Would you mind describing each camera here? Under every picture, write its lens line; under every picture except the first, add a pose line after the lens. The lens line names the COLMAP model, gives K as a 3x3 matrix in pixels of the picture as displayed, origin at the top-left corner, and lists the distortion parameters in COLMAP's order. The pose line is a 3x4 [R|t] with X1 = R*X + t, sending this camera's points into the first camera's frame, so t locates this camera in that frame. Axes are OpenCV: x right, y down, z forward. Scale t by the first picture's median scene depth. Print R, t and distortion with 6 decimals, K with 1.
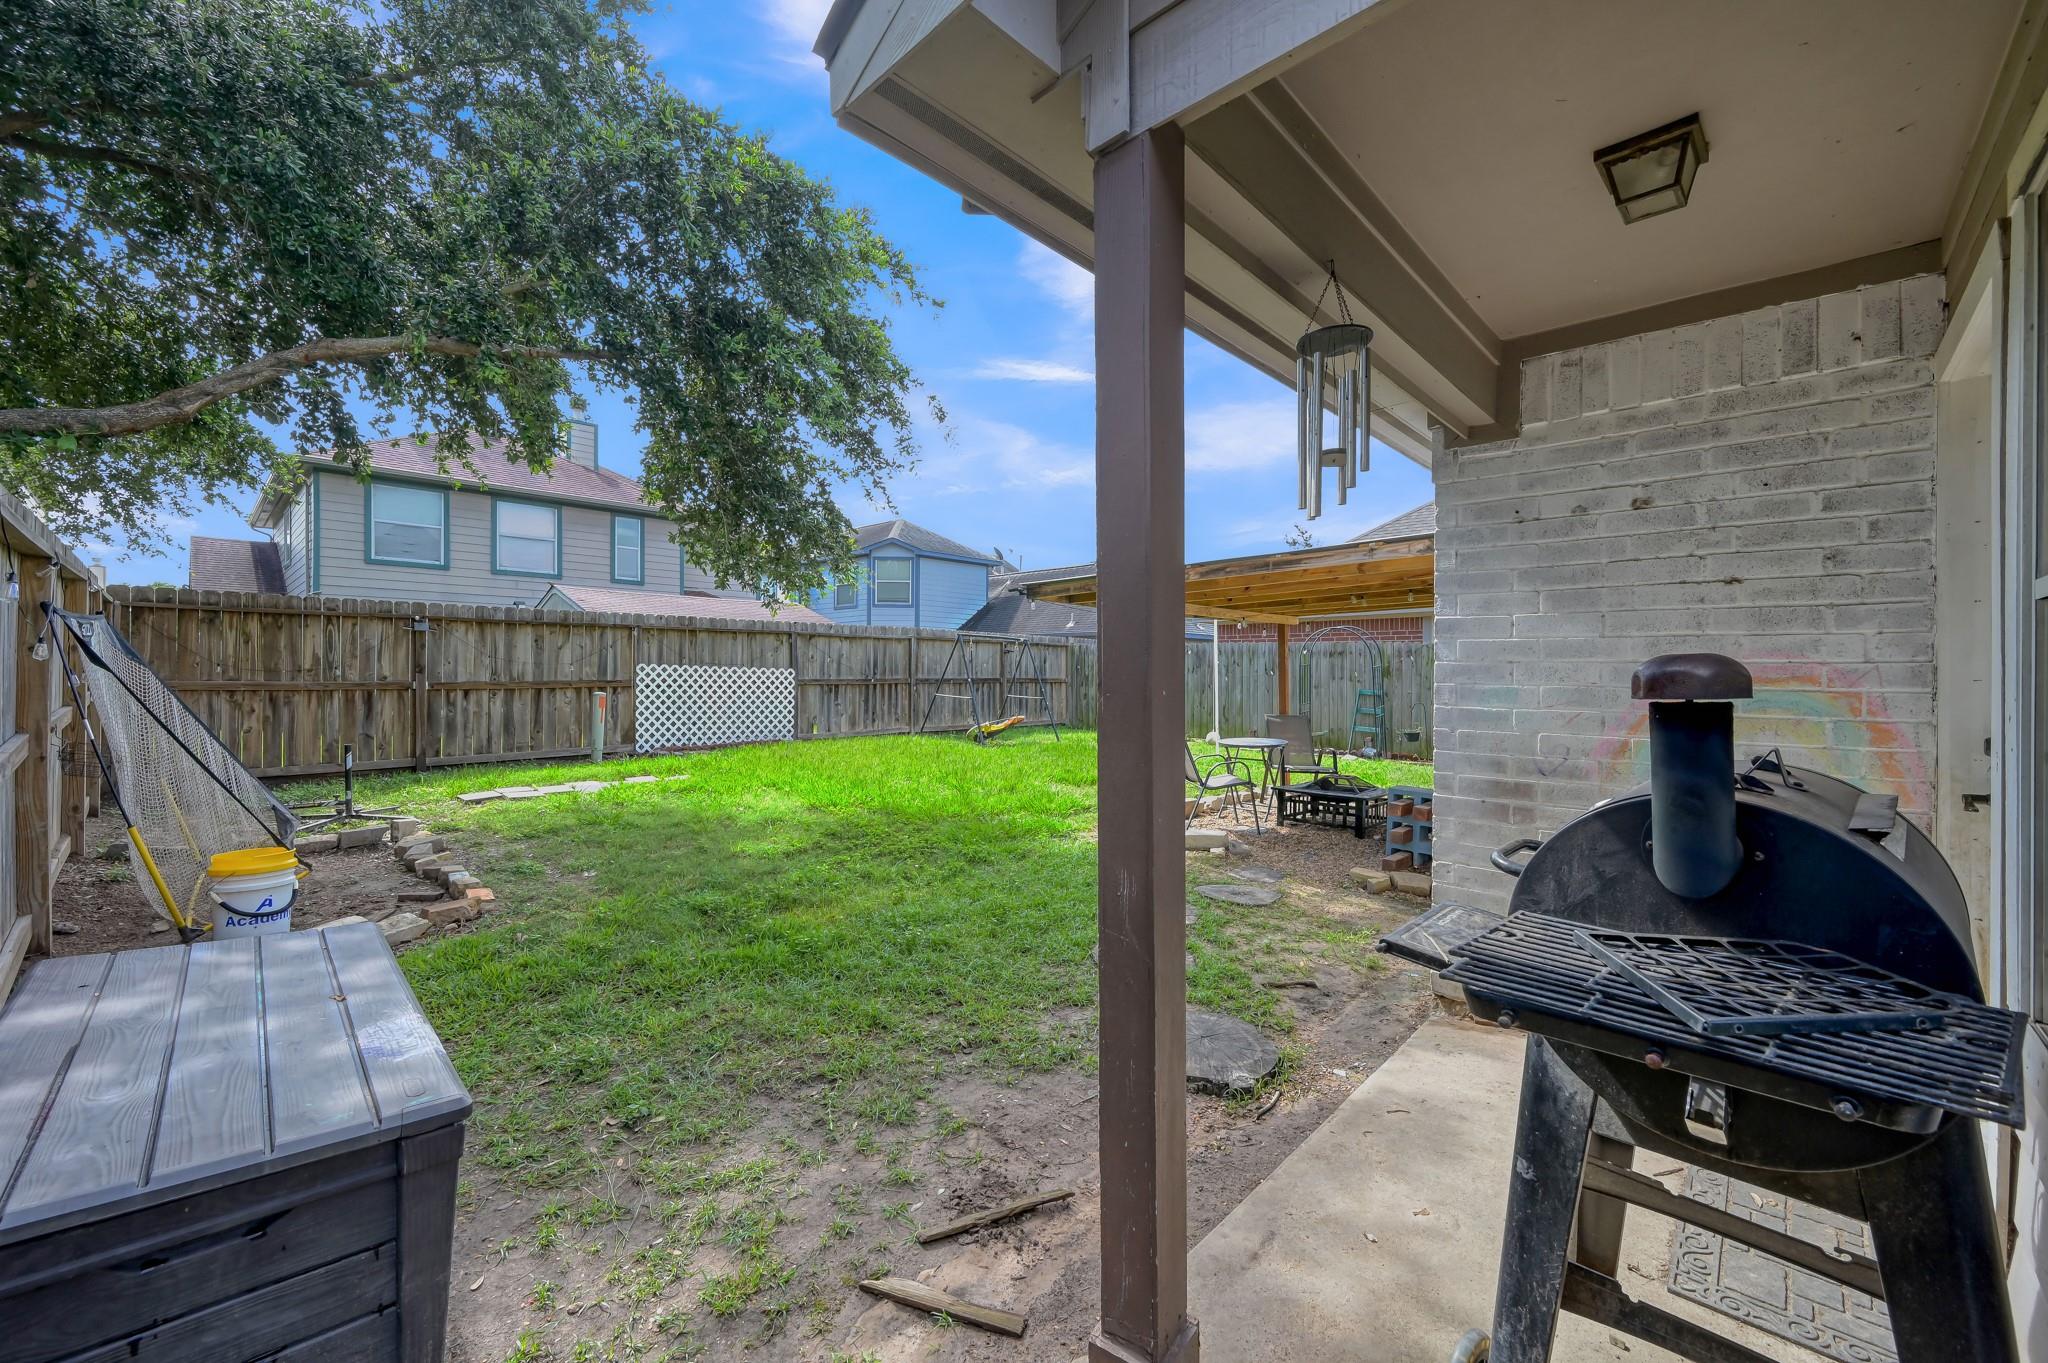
lens RADIAL K [[800.7, 0, 1035.0], [0, 800.7, 672.2], [0, 0, 1]] dist [0.001436, 0.000166]
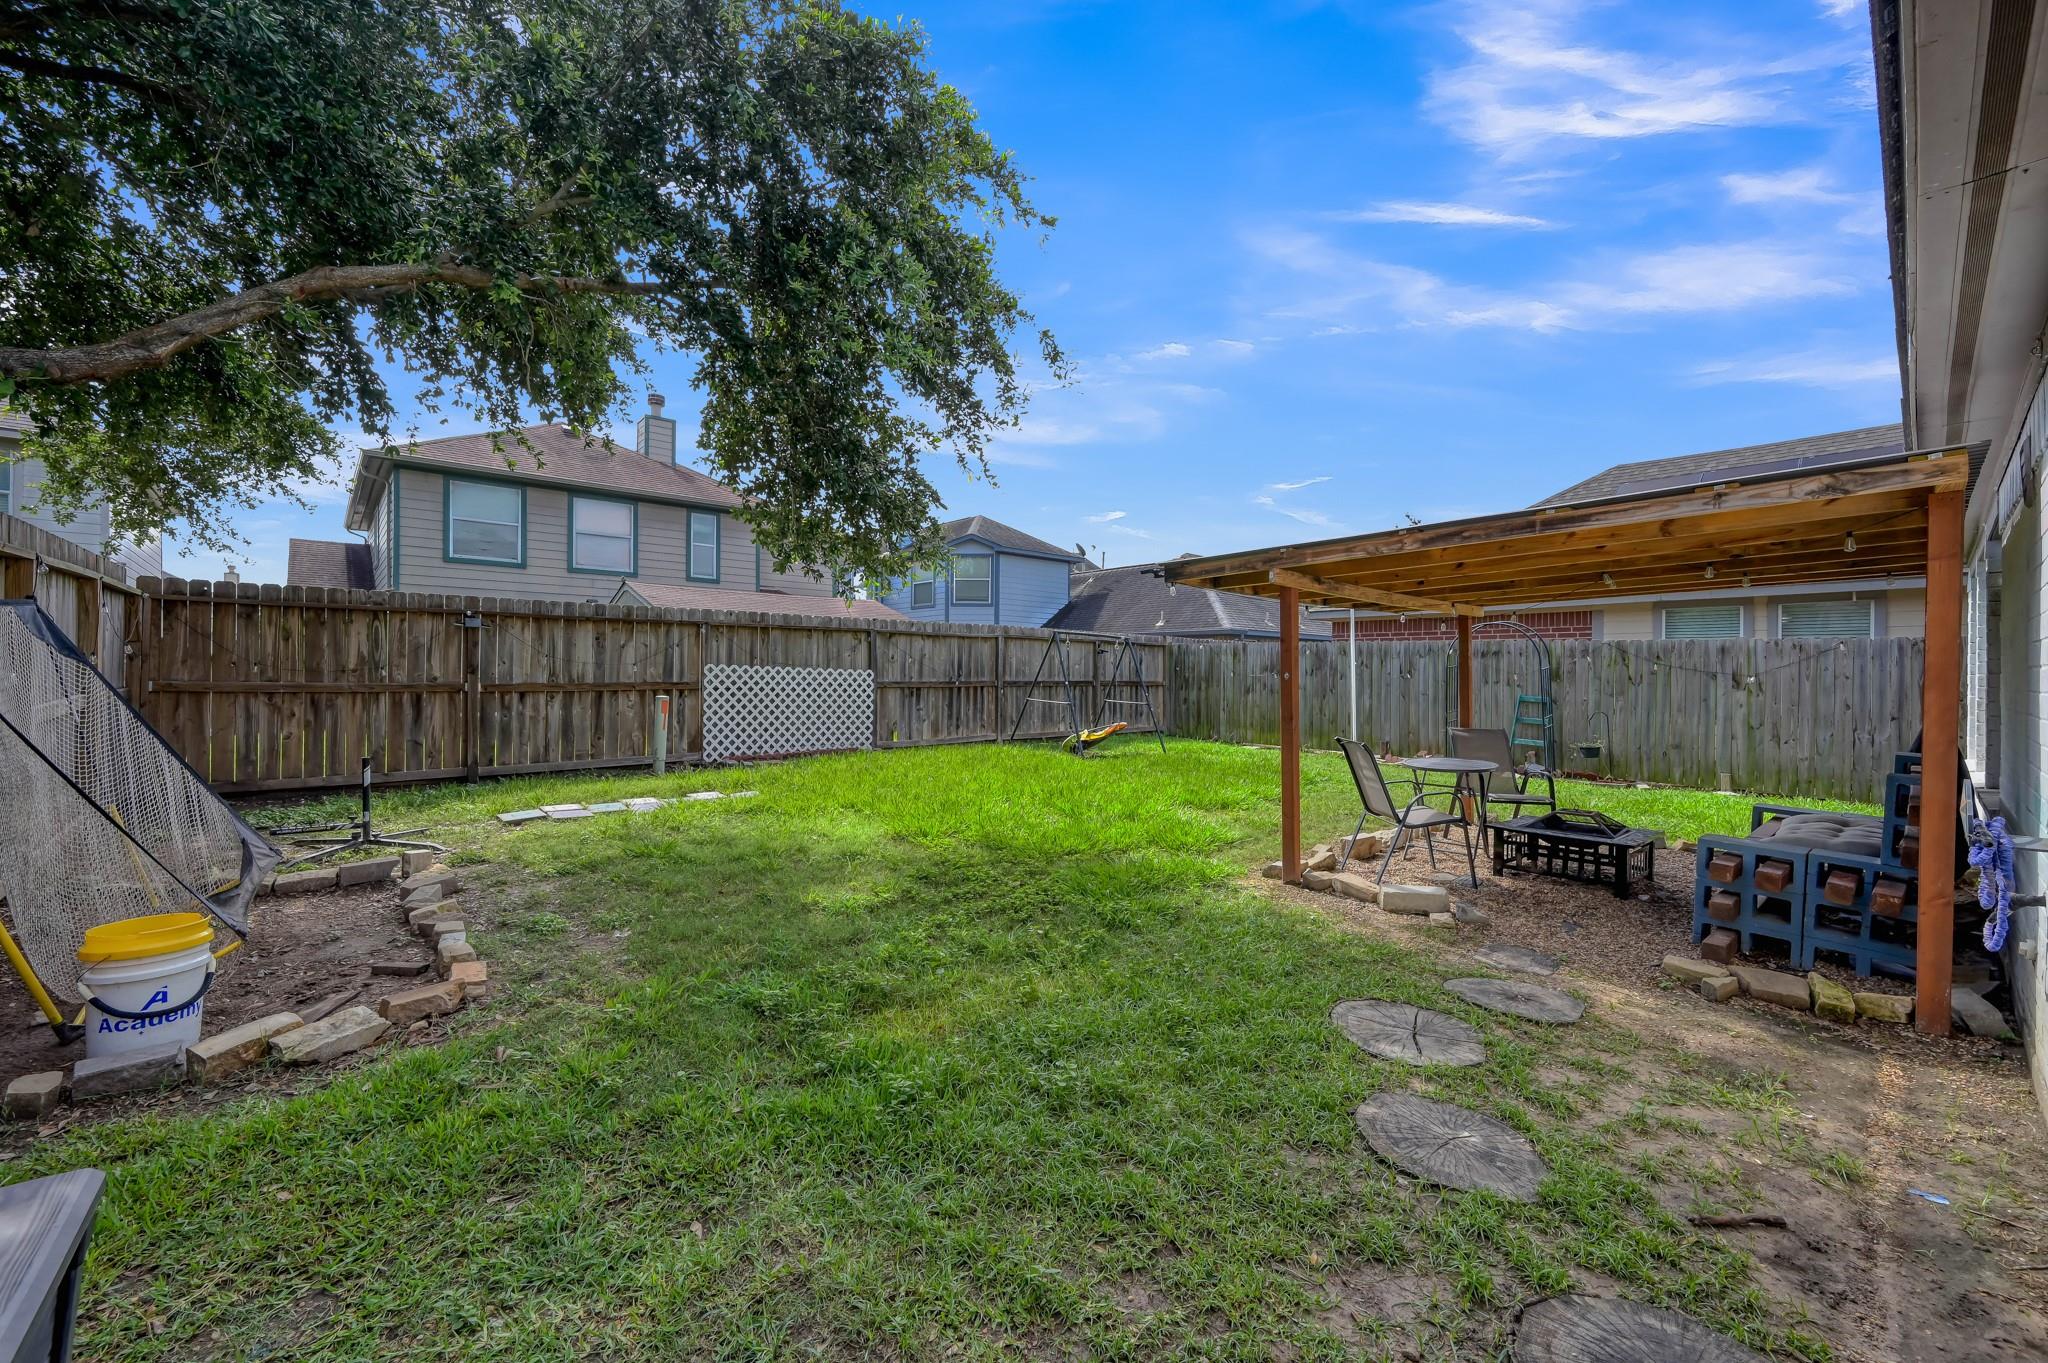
lens RADIAL K [[800.7, 0, 1033.2], [0, 800.7, 676.9], [0, 0, 1]] dist [0.001436, 0.000166]
pose [[0.996004, 0.002717, -0.089272, -0.065954], [-0.002423, 0.999991, 0.003402, 0.000097], [0.089281, -0.003173, 0.996001, 0.189970]]
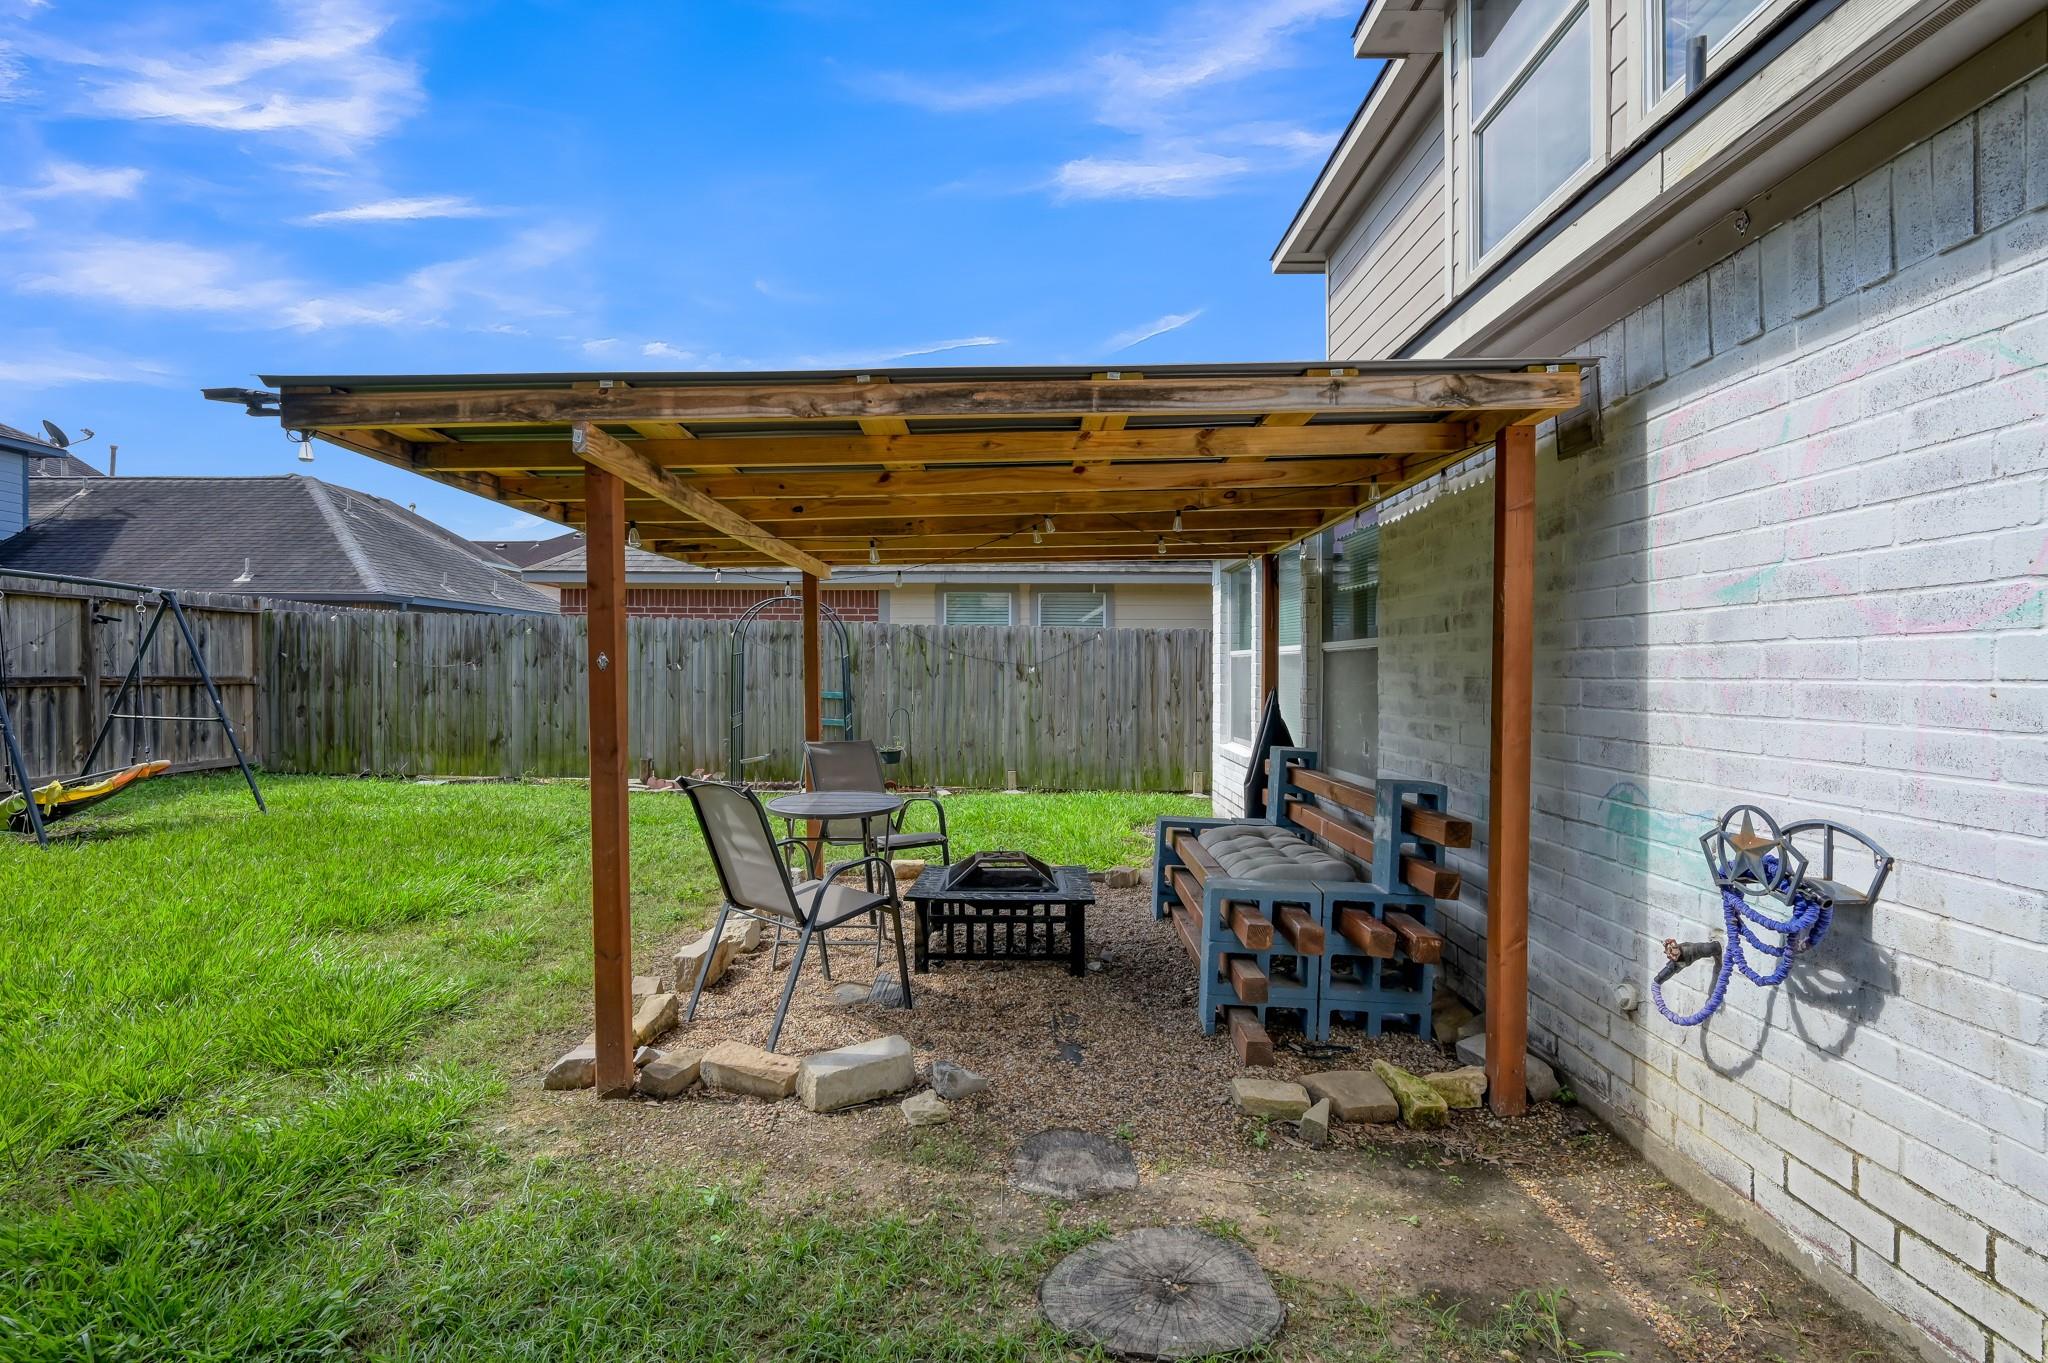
lens RADIAL K [[984.1, 0, 1017.5], [0, 984.1, 678.9], [0, 0, 1]] dist [-0.002878, -0.000310]
pose [[0.739694, -0.006082, 0.672916, -0.054524], [-0.001571, 0.999941, 0.010764, 0.003965], [-0.672942, -0.009019, 0.739641, 0.494822]]
